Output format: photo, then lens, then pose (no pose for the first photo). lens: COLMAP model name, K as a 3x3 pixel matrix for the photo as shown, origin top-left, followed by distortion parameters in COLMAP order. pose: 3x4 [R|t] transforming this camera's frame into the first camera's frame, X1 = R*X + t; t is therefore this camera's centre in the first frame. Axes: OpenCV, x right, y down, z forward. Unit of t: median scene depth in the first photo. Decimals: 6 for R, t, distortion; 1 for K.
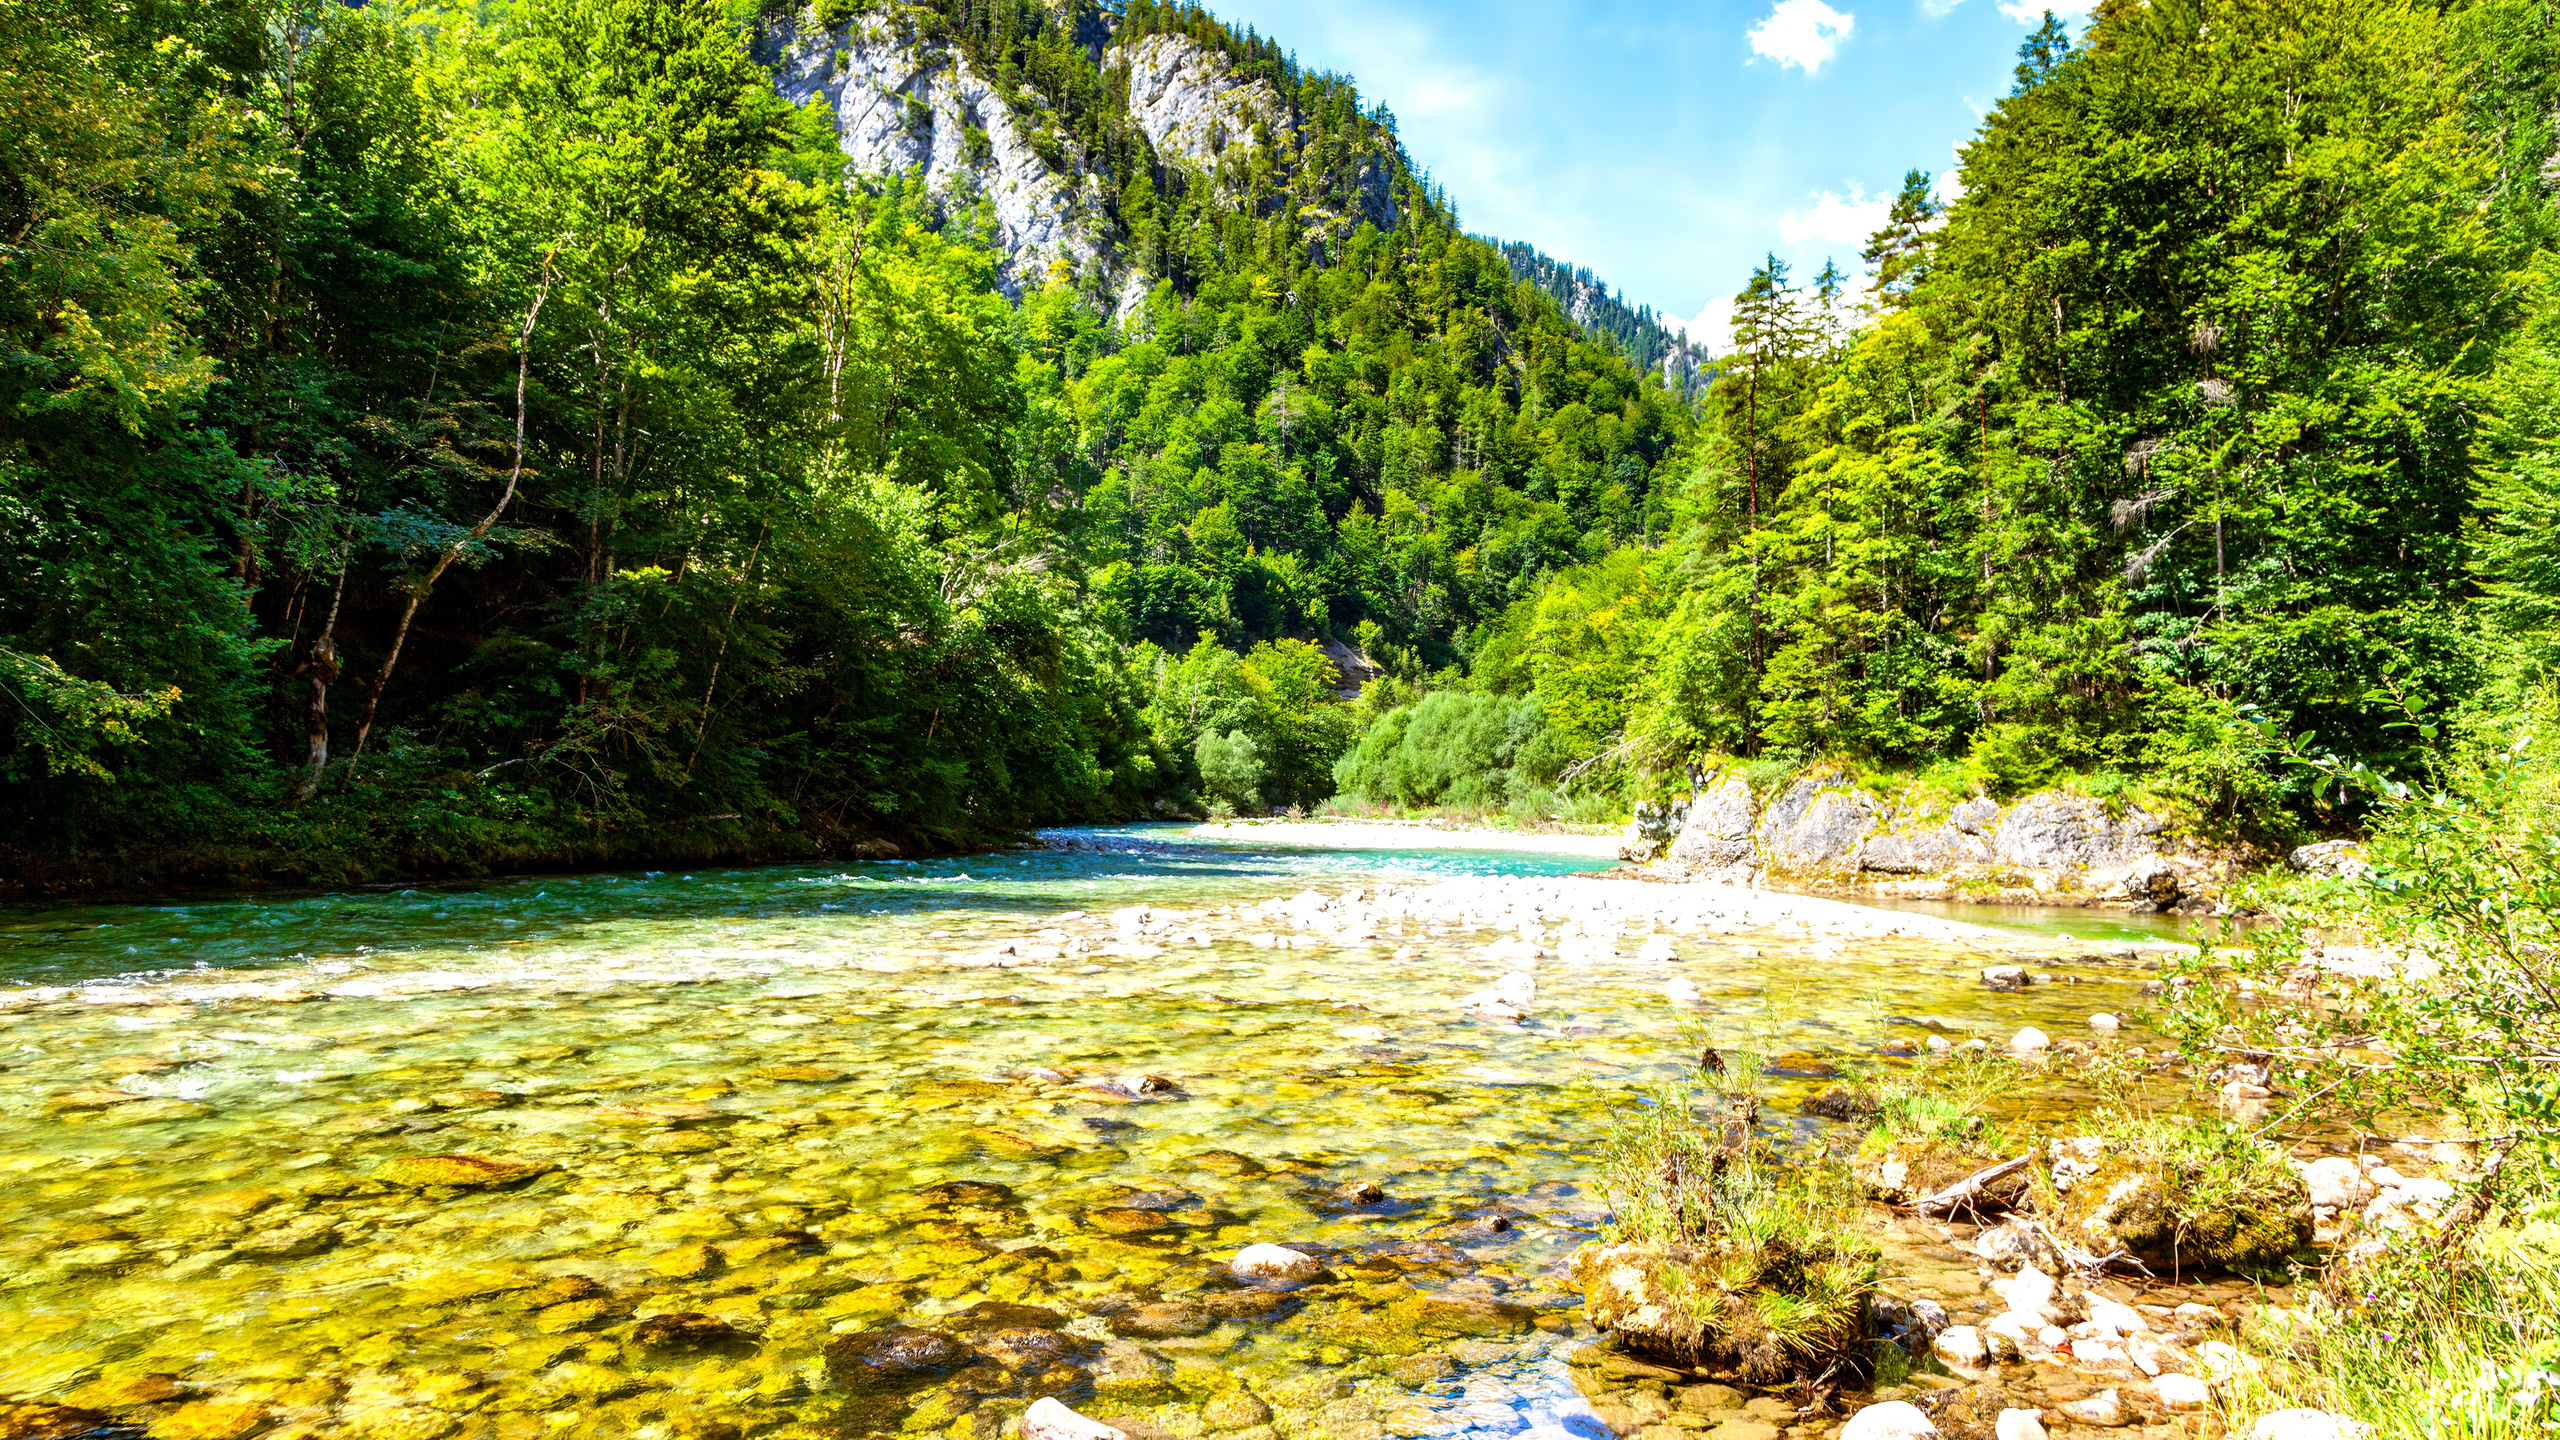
lens RADIAL K [[1749.0, 0, 1273.9], [0, 1749.0, 723.1], [0, 0, 1]] dist [0.004399, -0.000696]
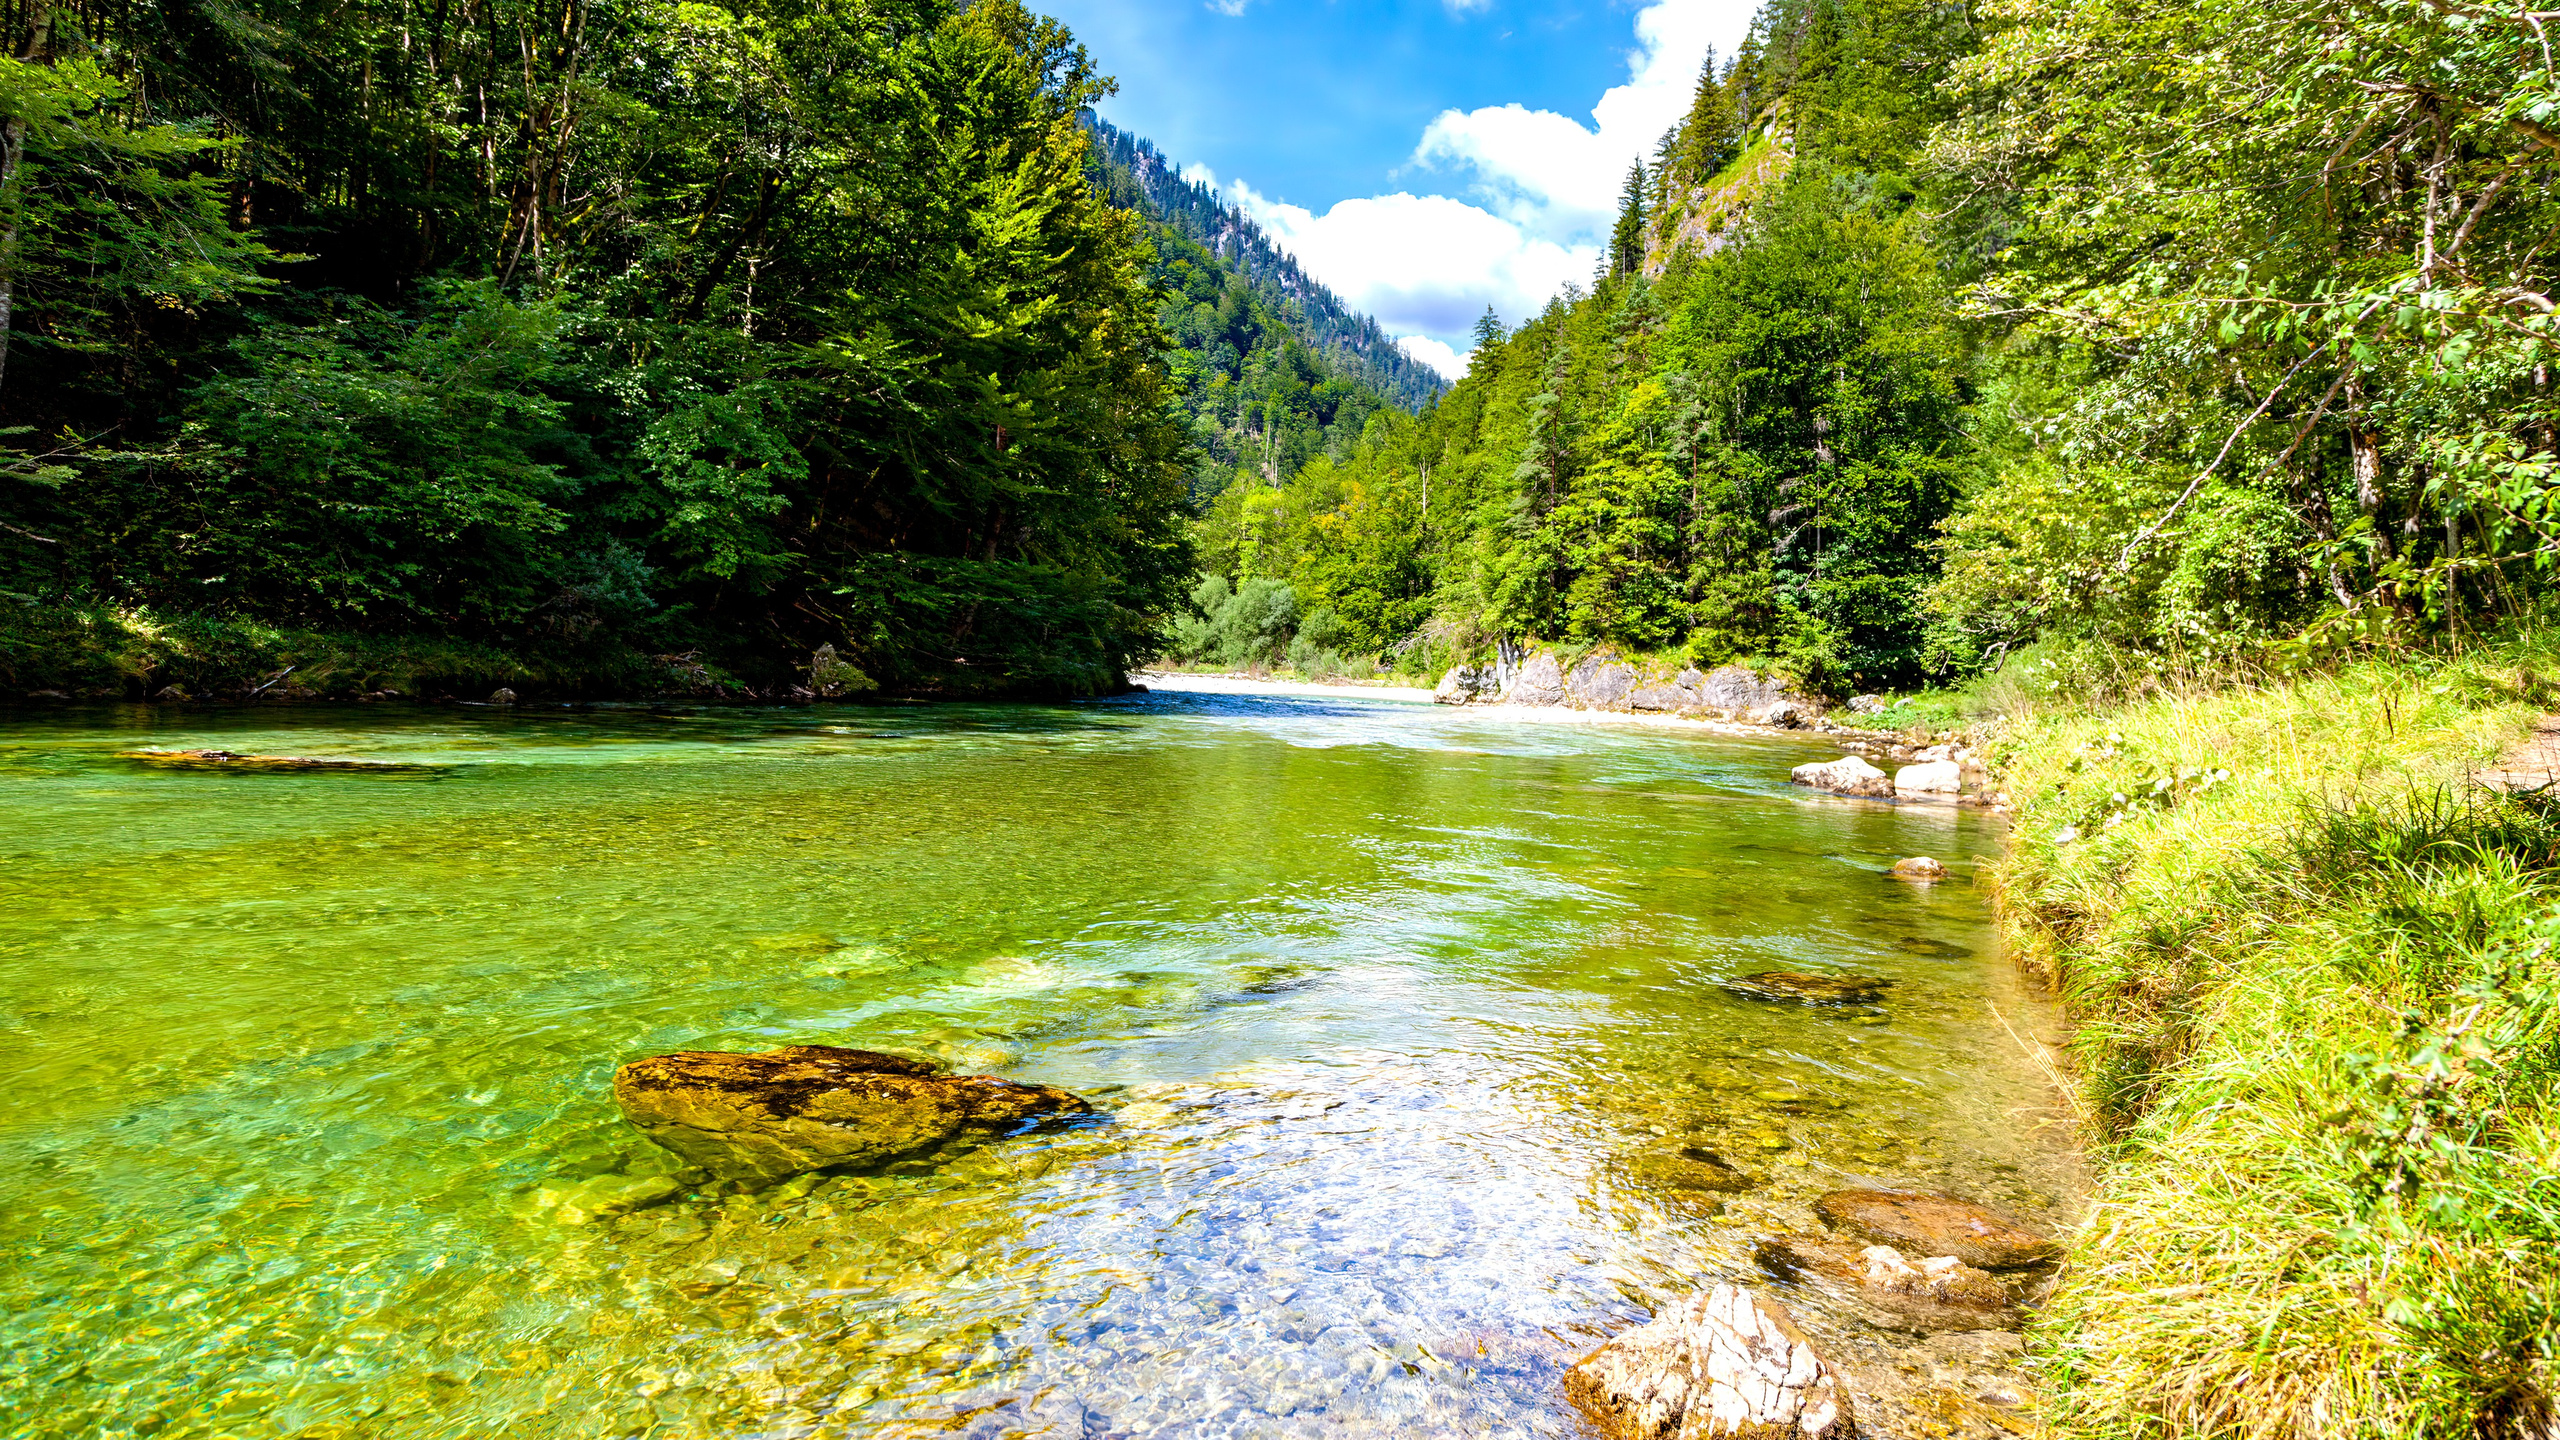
lens RADIAL K [[1749.0, 0, 1284.7], [0, 1749.0, 717.7], [0, 0, 1]] dist [0.004399, -0.000696]
pose [[0.959641, 0.009697, 0.281062, -0.499833], [-0.032479, 0.996540, 0.076509, -0.031087], [-0.279348, -0.082550, 0.956635, -0.604306]]
